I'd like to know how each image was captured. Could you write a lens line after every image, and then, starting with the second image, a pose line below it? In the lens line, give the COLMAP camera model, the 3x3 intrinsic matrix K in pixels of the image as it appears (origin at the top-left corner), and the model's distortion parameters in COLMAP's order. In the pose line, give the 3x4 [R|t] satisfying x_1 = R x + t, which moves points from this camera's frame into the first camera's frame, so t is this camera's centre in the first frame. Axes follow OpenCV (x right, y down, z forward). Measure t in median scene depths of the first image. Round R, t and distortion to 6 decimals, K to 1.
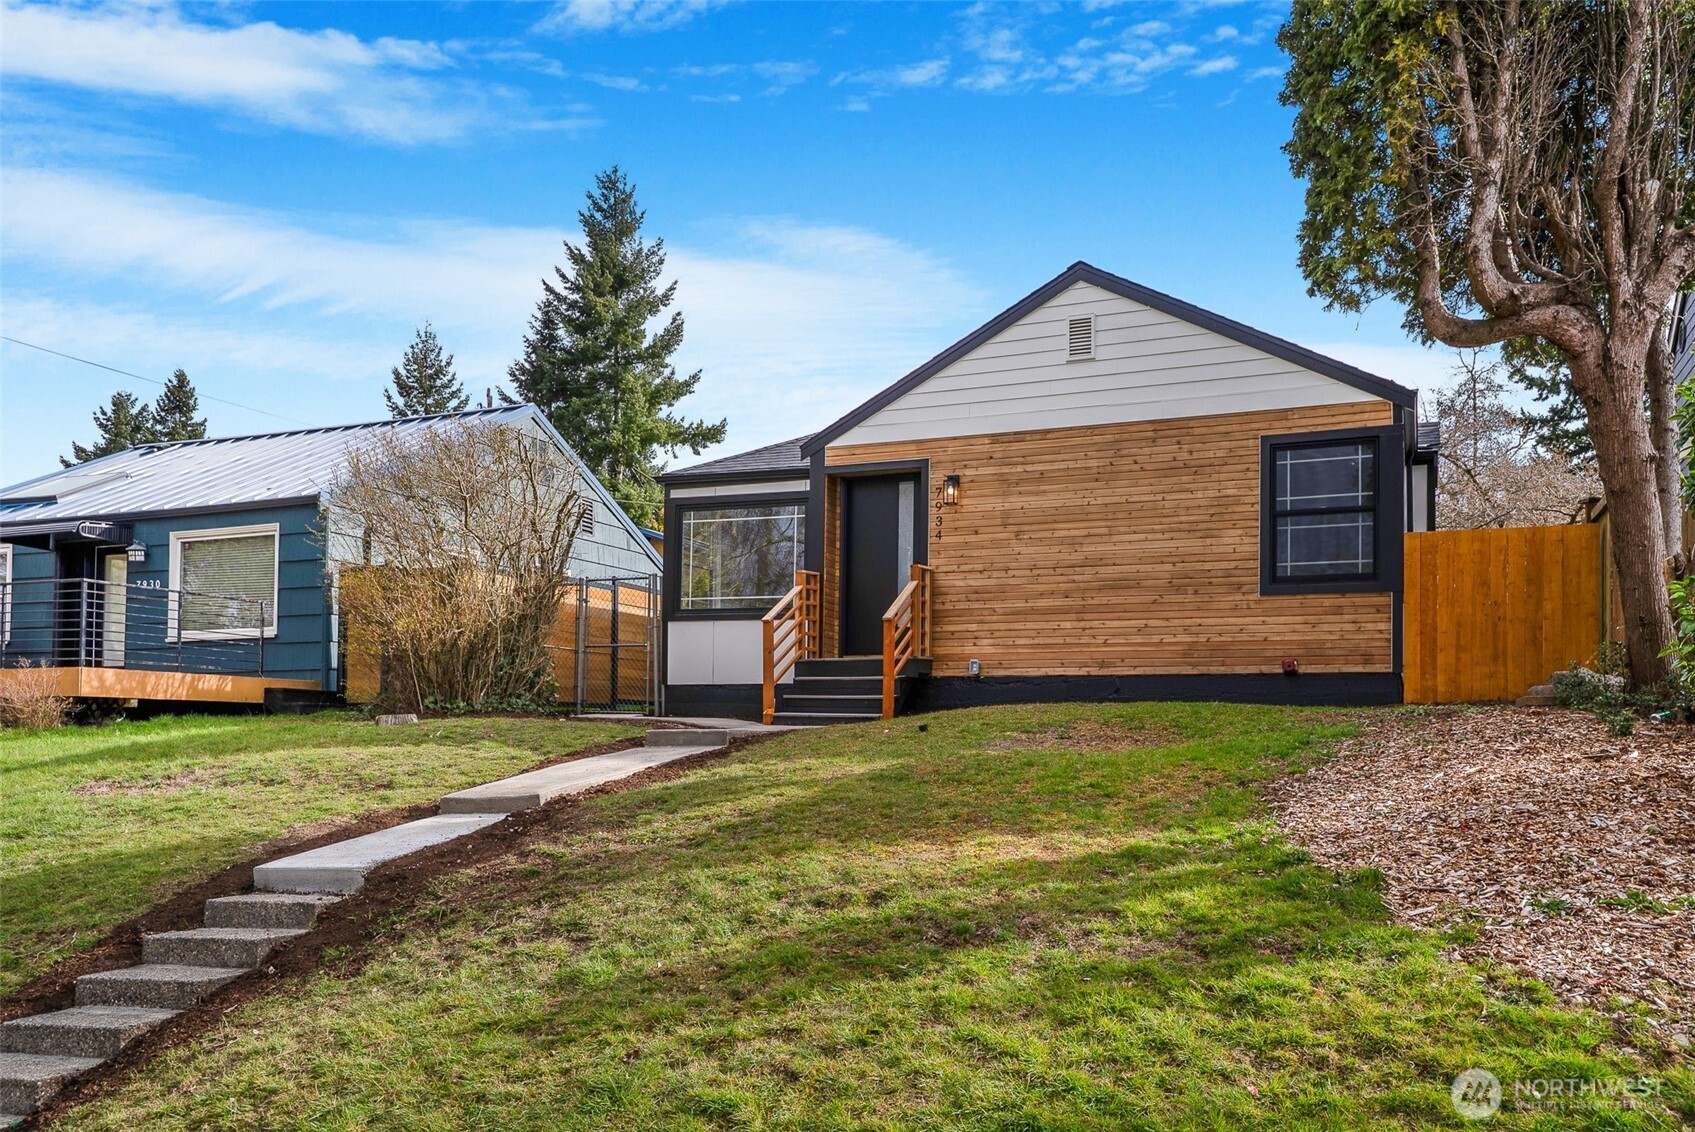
lens RADIAL K [[1351.1, 0, 847.5], [0, 1351.1, 566.0], [0, 0, 1]] dist [0.331467, -0.000651]
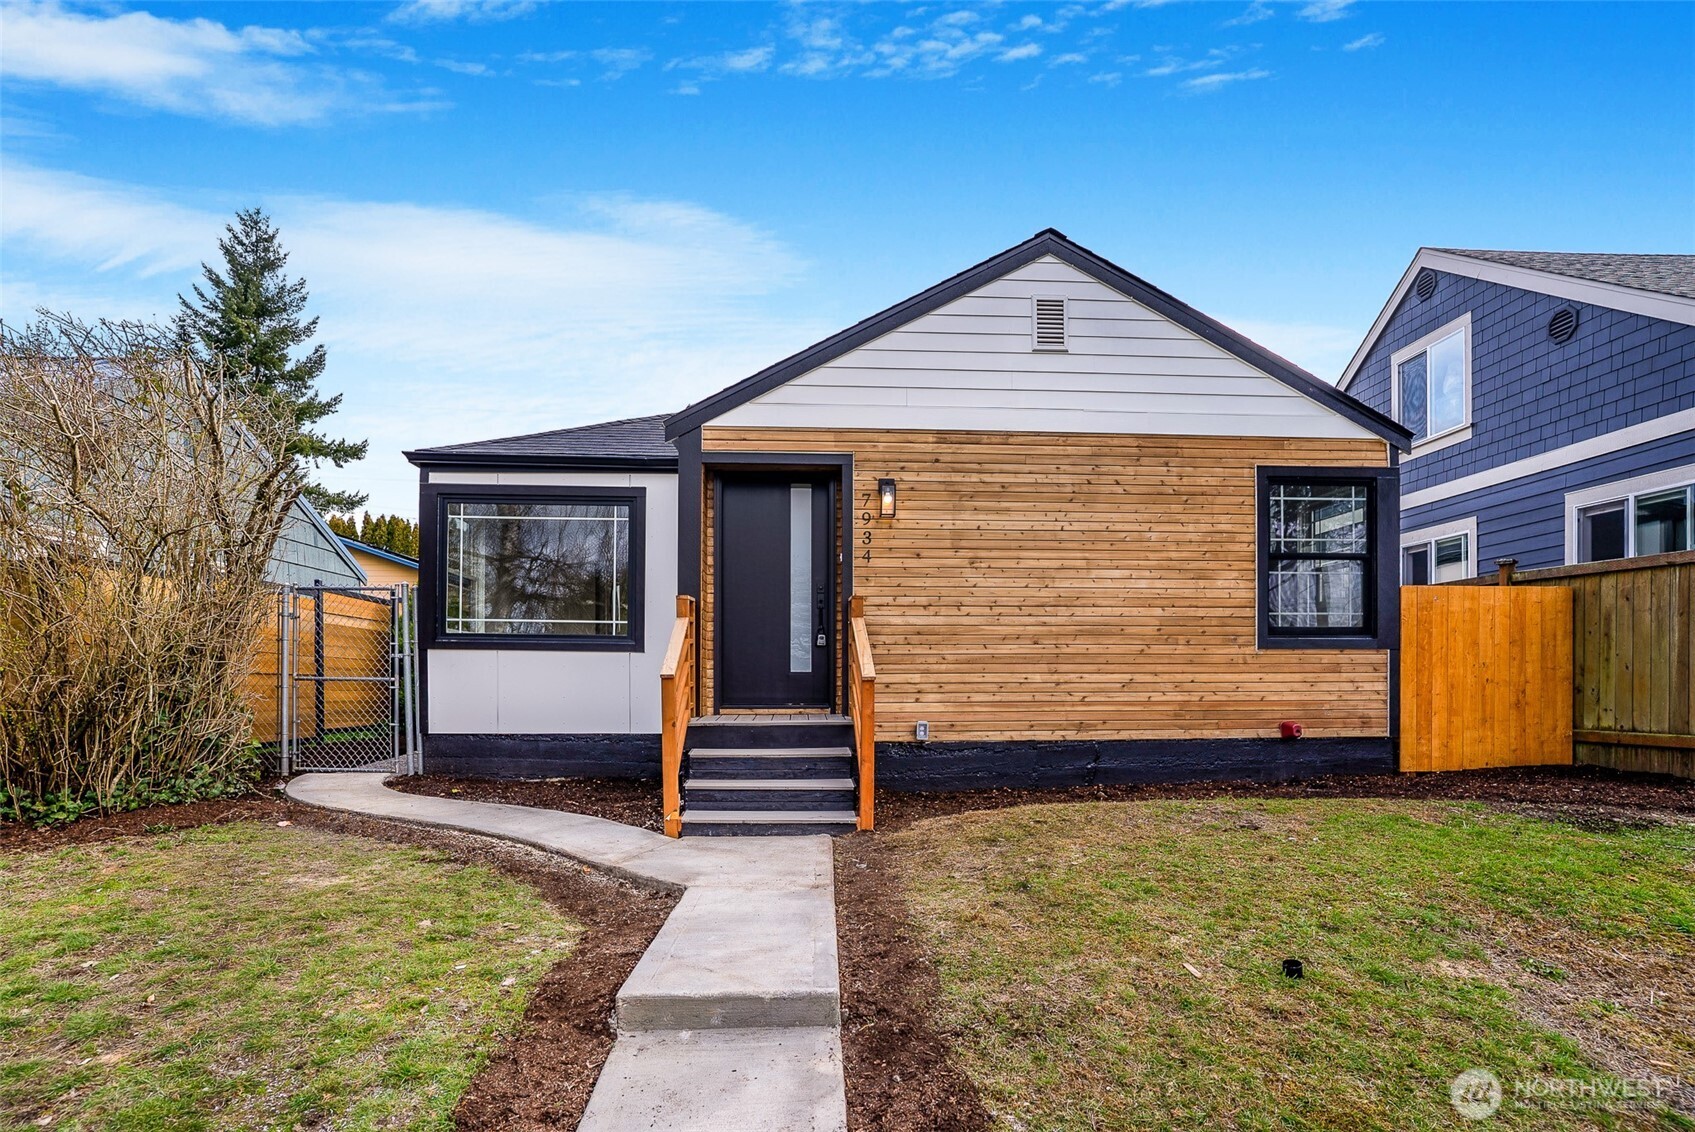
lens RADIAL K [[844.8, 0, 848.9], [0, 844.8, 647.8], [0, 0, 1]] dist [-0.001724, 0.021225]
pose [[0.899004, 0.008736, 0.437854, -0.156146], [-0.046944, 0.995963, 0.076513, -0.007548], [-0.435418, -0.089340, 0.895785, 0.594110]]
